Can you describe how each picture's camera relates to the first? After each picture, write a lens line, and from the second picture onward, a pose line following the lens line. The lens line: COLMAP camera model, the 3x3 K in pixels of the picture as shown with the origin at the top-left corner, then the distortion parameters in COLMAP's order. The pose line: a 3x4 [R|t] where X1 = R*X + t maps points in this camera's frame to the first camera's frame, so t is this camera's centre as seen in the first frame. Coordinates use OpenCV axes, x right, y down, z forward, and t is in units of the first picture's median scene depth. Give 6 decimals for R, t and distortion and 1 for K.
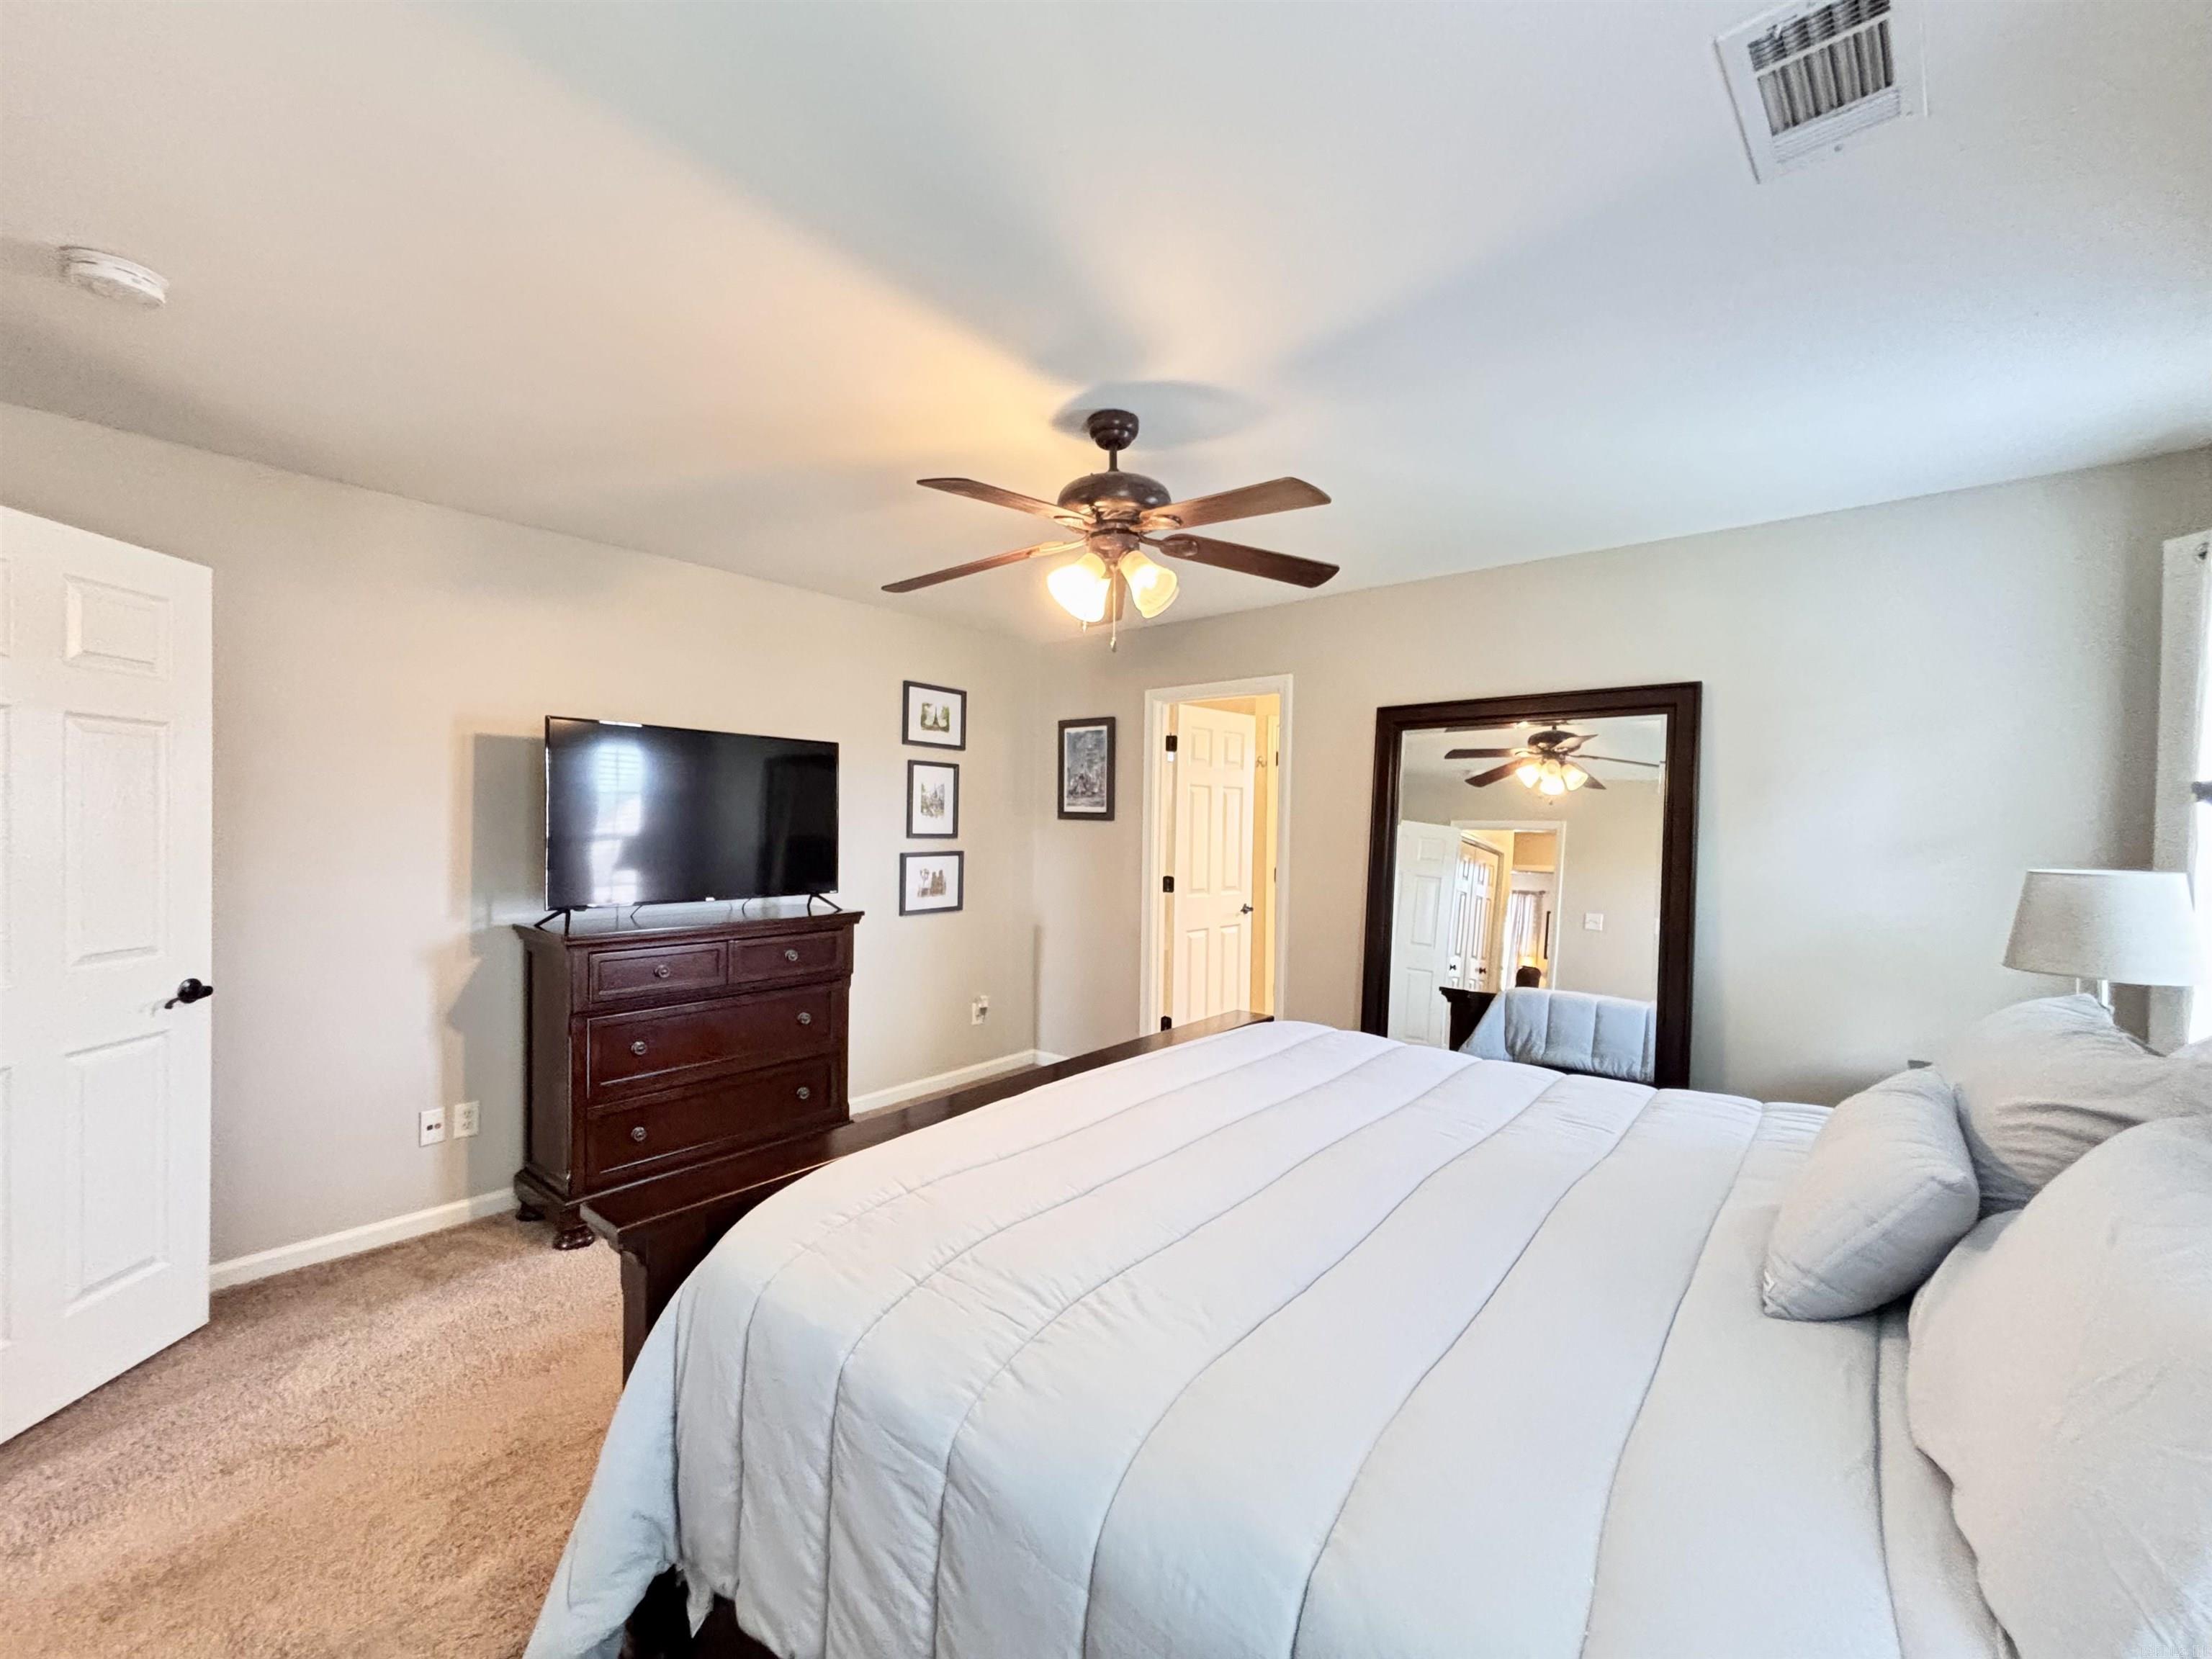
lens RADIAL K [[892.4, 0, 1101.4], [0, 892.4, 832.6], [0, 0, 1]] dist [0.000089, 0.000275]
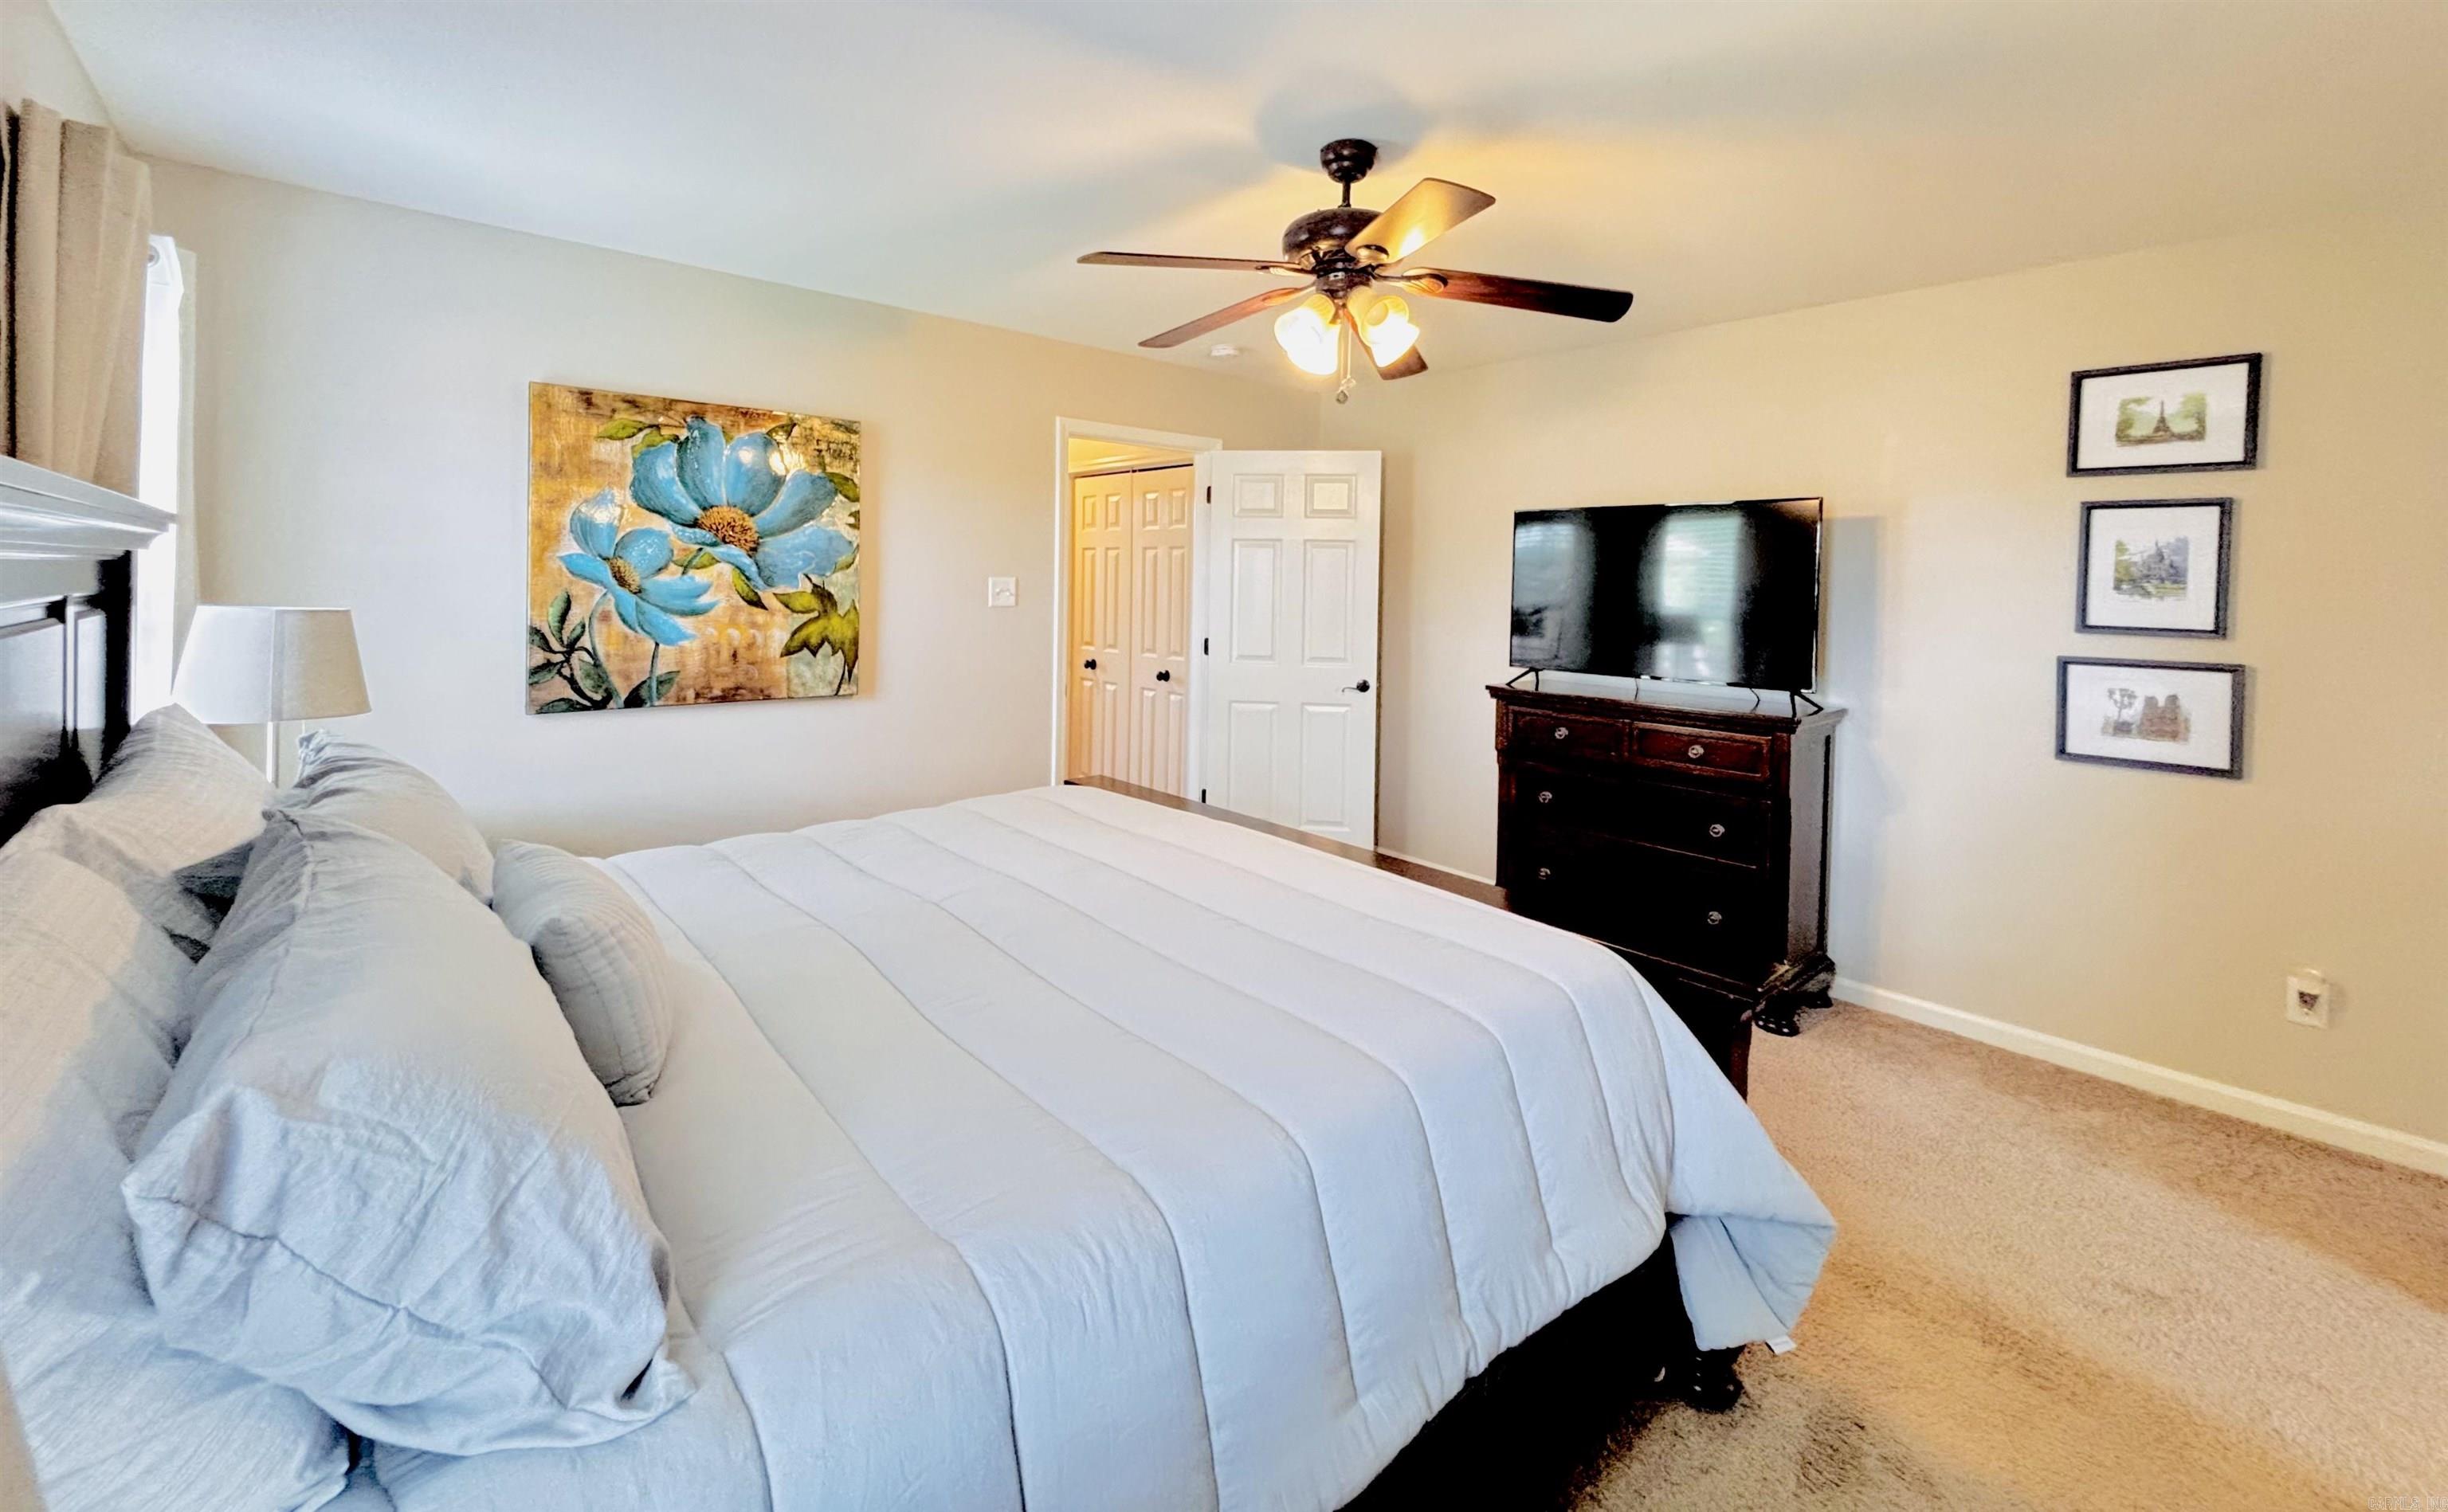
lens RADIAL K [[953.7, 0, 1228.8], [0, 953.7, 607.5], [0, 0, 1]] dist [0.000489, 0.000100]
pose [[-0.134758, 0.011289, -0.990814, 0.493197], [-0.033983, 0.999294, 0.016008, -0.001367], [0.990296, 0.035828, -0.134279, 0.515661]]
